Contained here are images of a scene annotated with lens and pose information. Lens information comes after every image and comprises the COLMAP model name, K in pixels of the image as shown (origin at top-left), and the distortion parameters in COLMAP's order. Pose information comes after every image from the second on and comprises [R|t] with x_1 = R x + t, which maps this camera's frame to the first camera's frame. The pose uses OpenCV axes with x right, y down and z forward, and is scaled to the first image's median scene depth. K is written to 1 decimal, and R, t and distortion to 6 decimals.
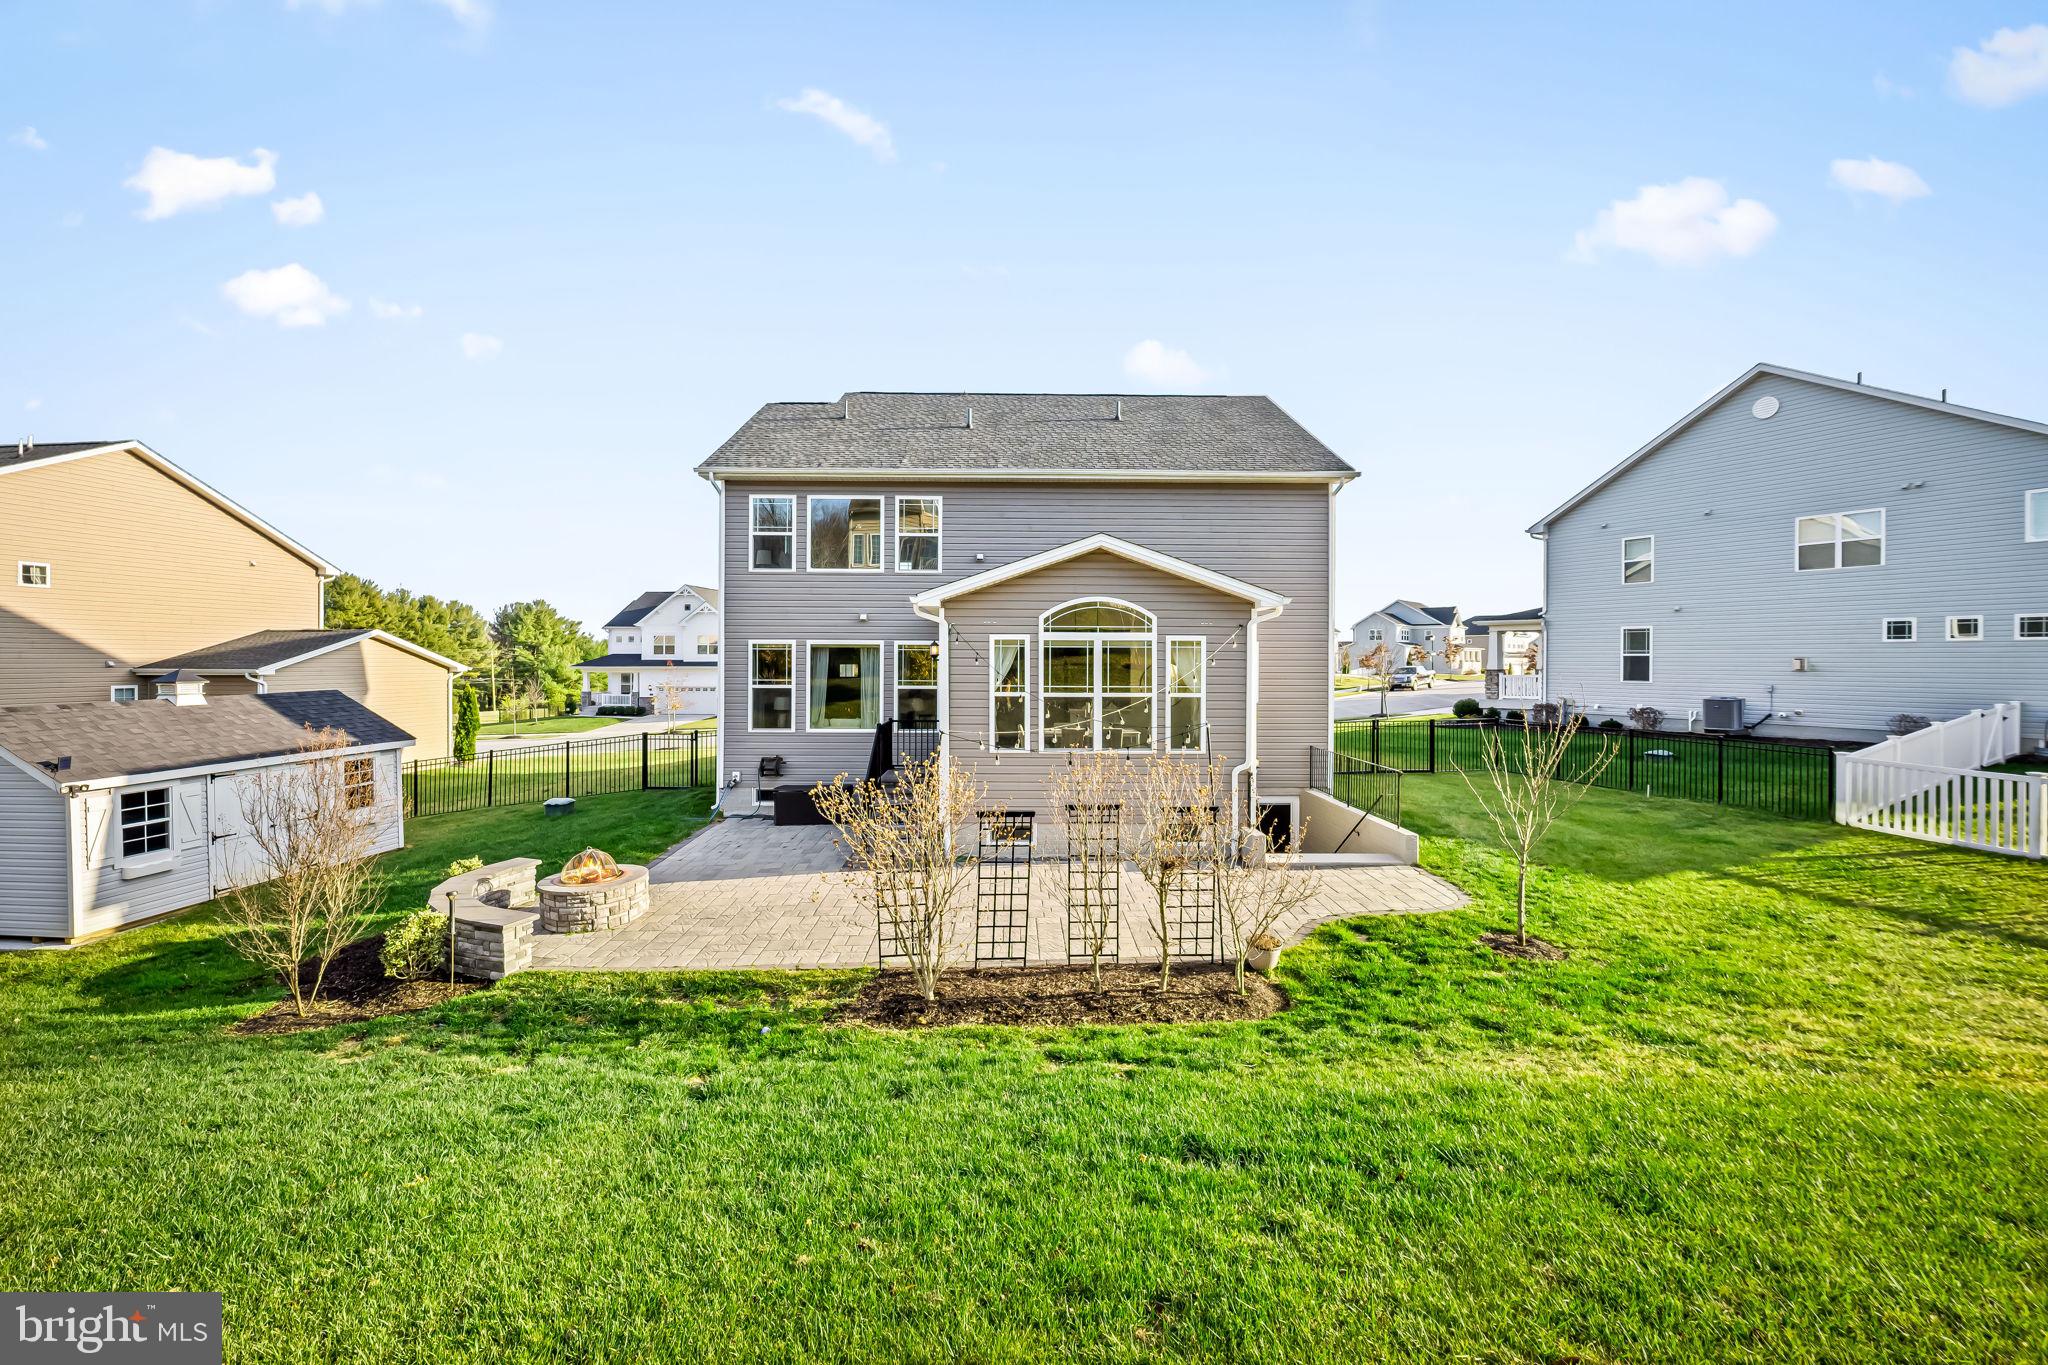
lens RADIAL K [[831.2, 0, 1032.6], [0, 831.2, 649.2], [0, 0, 1]] dist [-0.002214, -0.000257]
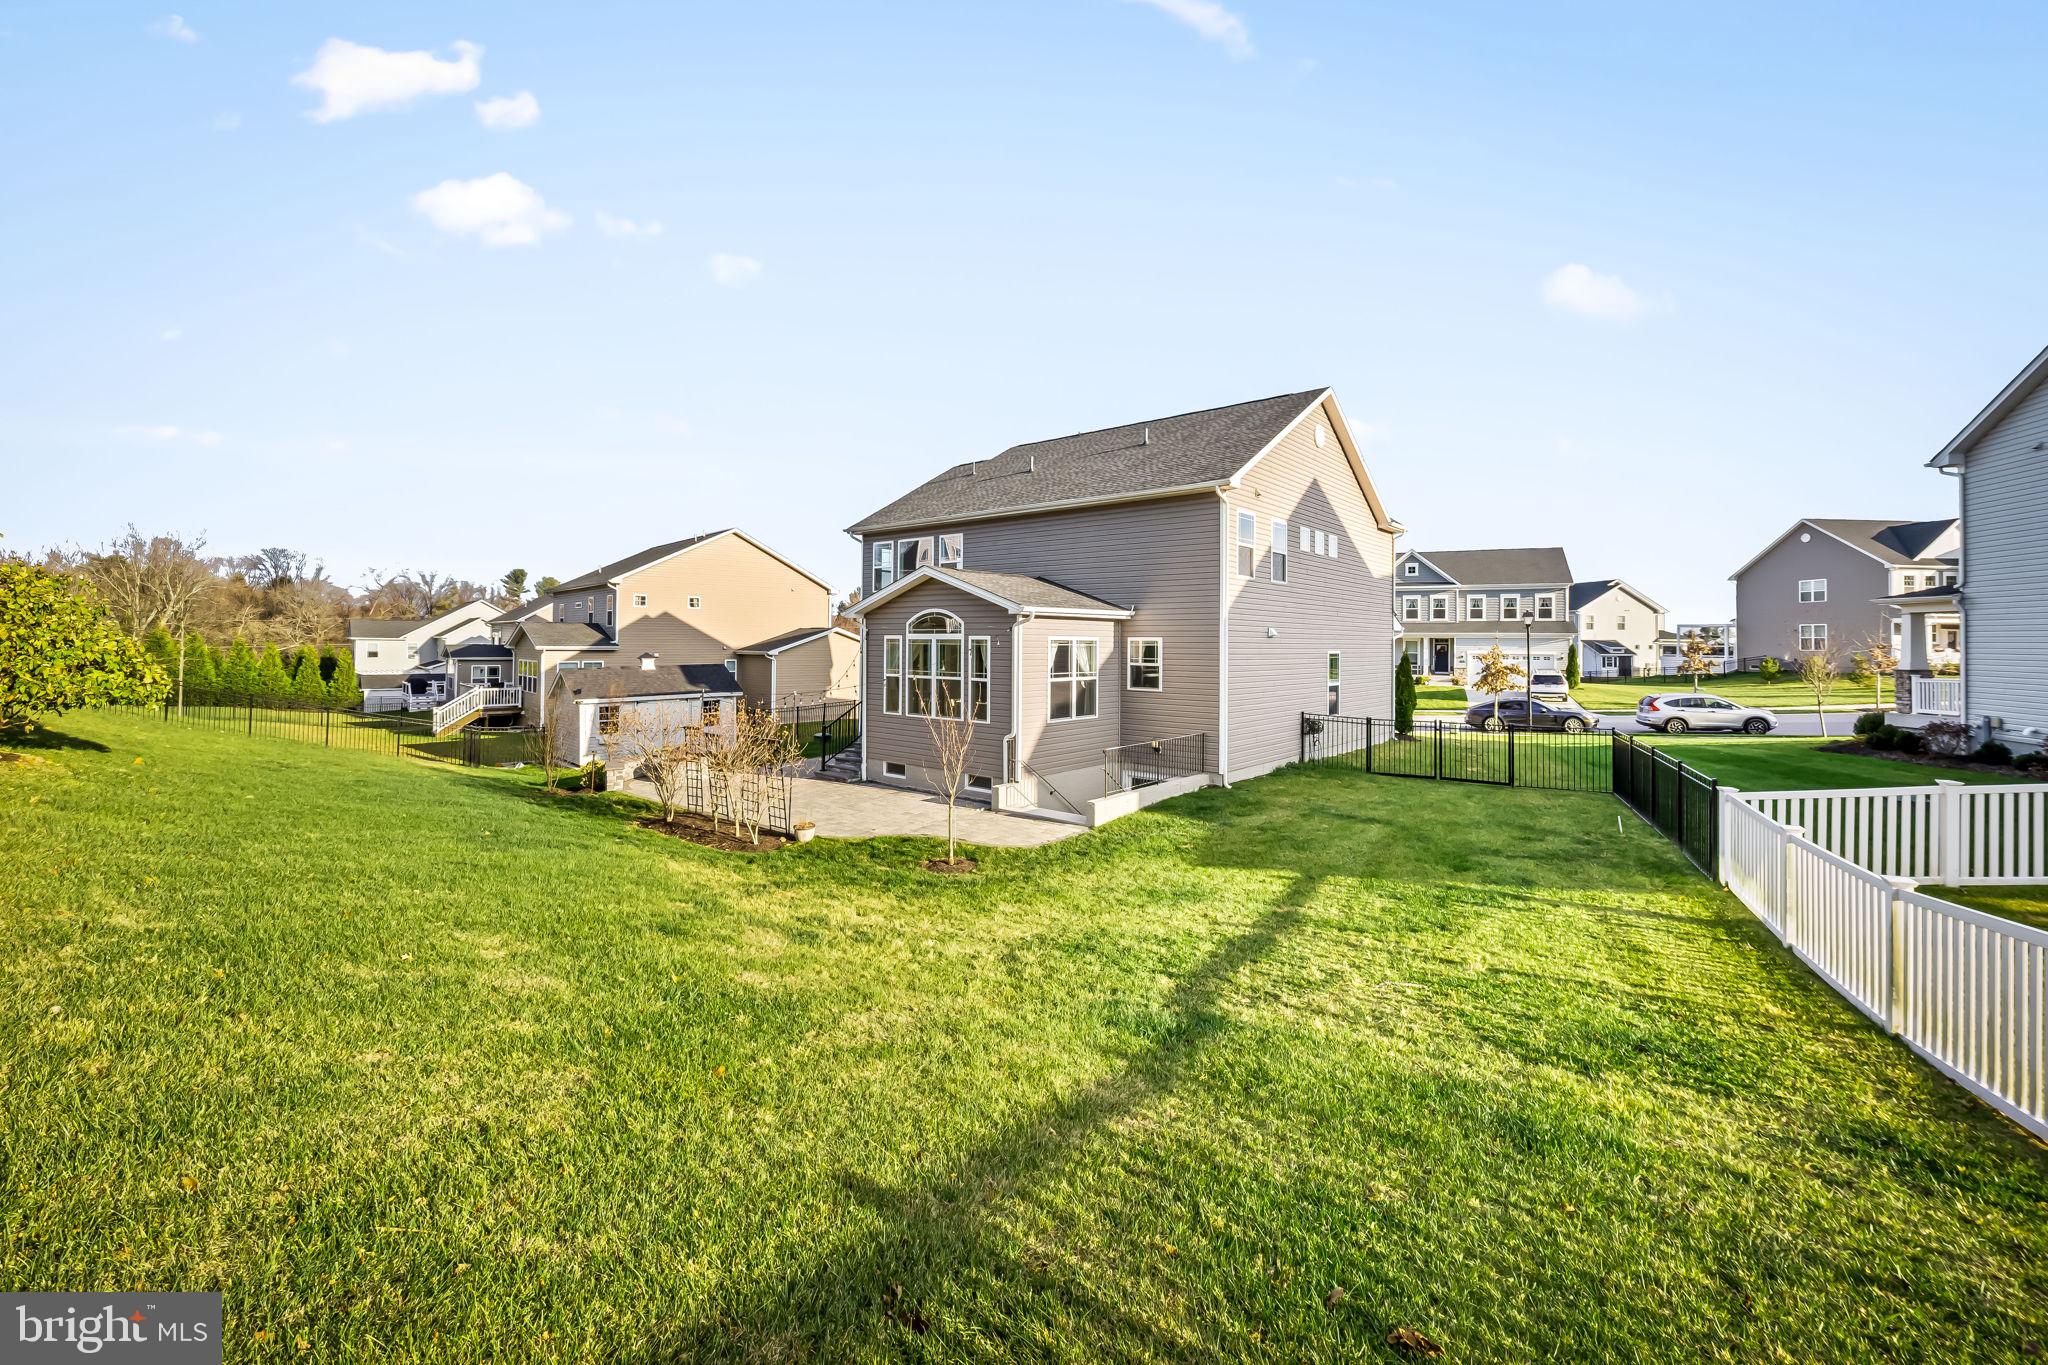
lens RADIAL K [[831.2, 0, 1032.6], [0, 831.2, 649.2], [0, 0, 1]] dist [-0.002214, -0.000257]
pose [[0.757863, 0.009214, -0.652349, 1.123007], [0.000596, 0.999890, 0.014814, -0.014082], [0.652413, -0.011616, 0.757774, 0.035227]]
